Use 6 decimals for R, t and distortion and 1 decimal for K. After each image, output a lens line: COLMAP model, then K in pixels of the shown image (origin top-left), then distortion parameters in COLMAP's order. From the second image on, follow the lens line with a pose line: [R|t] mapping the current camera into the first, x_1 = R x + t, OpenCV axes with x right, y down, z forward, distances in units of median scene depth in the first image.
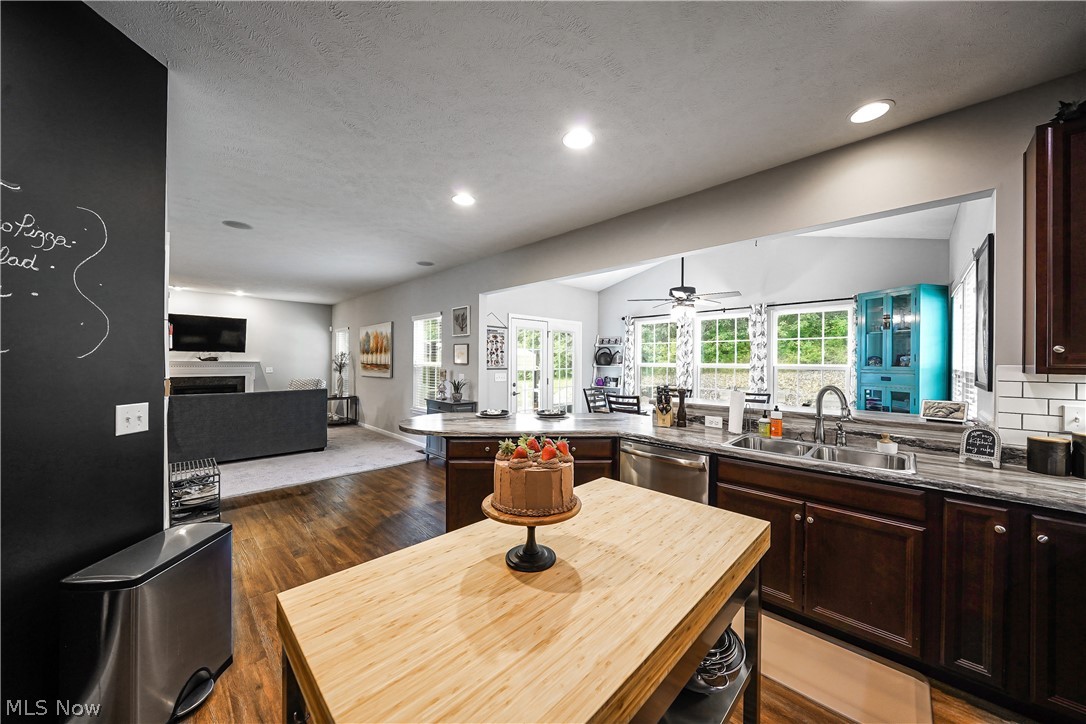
lens RADIAL K [[375.4, 0, 538.8], [0, 375.4, 362.2], [0, 0, 1]] dist [-0.007945, 0.001001]
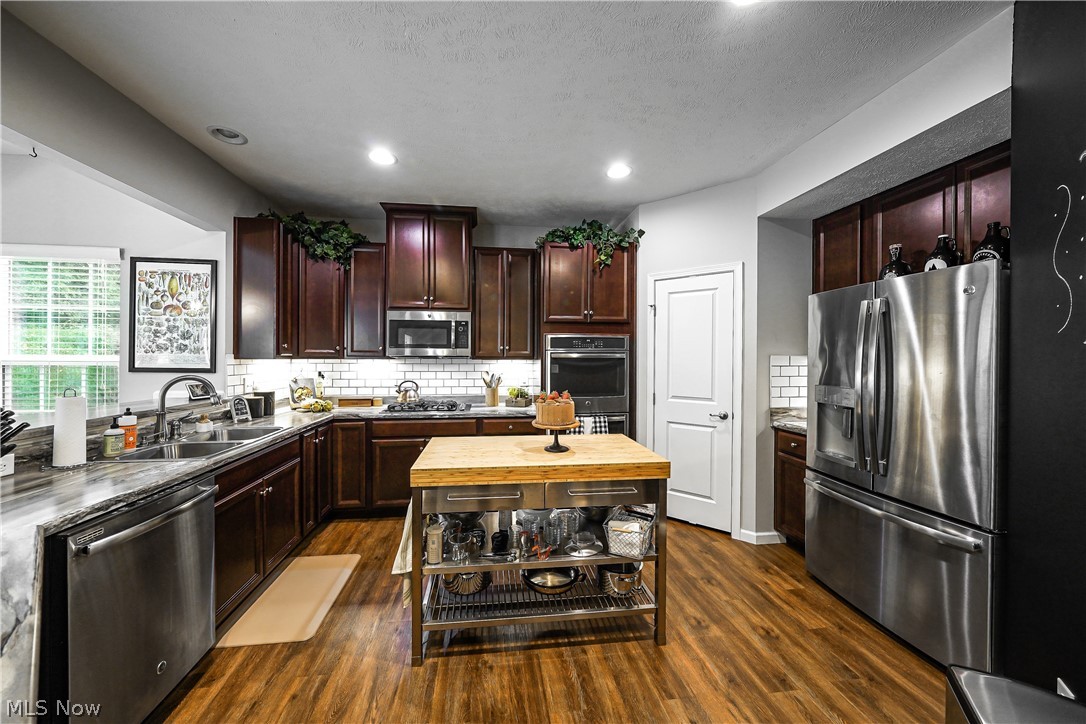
lens RADIAL K [[375.4, 0, 529.3], [0, 375.4, 360.8], [0, 0, 1]] dist [-0.007945, 0.001001]
pose [[-0.785101, -0.013819, 0.619214, -0.165481], [-0.006858, 0.999884, 0.013619, 0.001971], [-0.619330, 0.006445, -0.785104, 0.391293]]
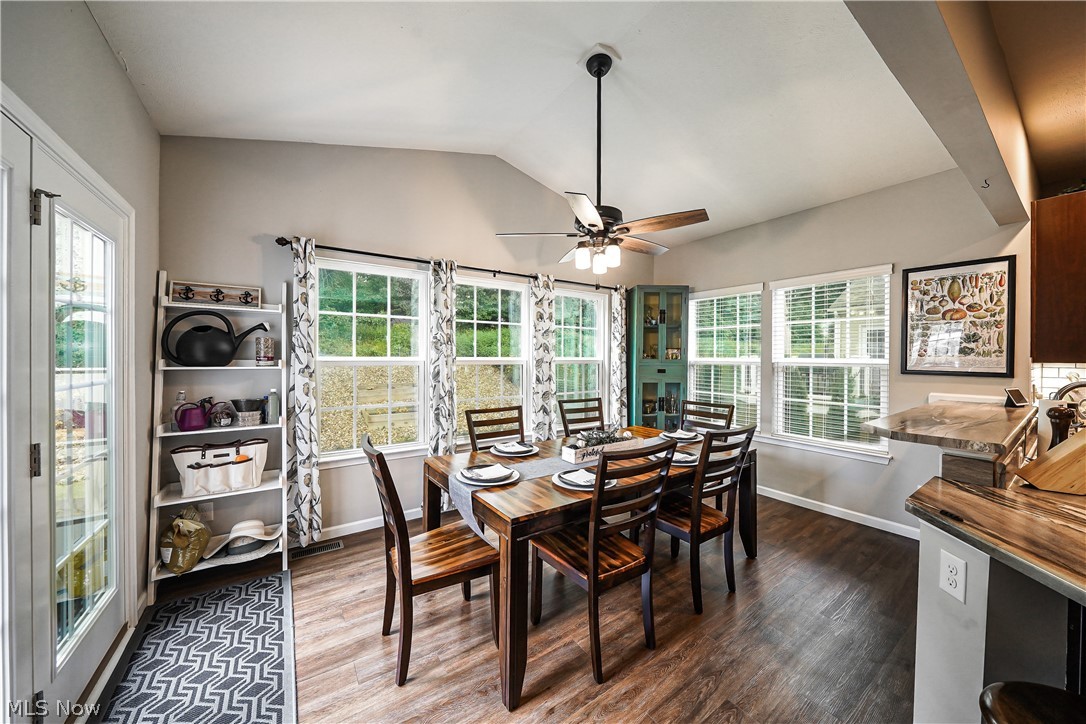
lens RADIAL K [[375.4, 0, 543.4], [0, 375.4, 358.0], [0, 0, 1]] dist [-0.007945, 0.001001]
pose [[0.181924, -0.007818, 0.983282, -0.096735], [0.001708, 0.999969, 0.007635, -0.000268], [-0.983311, 0.000290, 0.181931, 0.670835]]
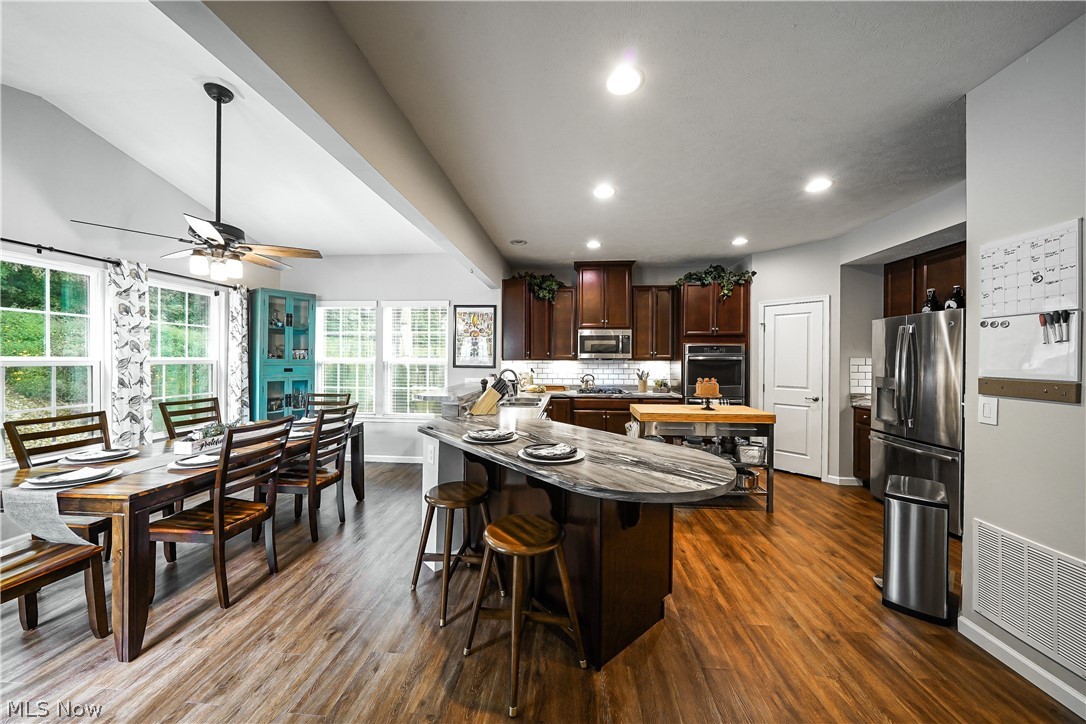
lens RADIAL K [[375.4, 0, 543.1], [0, 375.4, 361.1], [0, 0, 1]] dist [-0.007945, 0.001001]
pose [[-0.648126, -0.012812, 0.761426, -0.257720], [-0.004742, 0.999907, 0.012789, -0.000450], [-0.761519, 0.004678, -0.648126, 0.678473]]
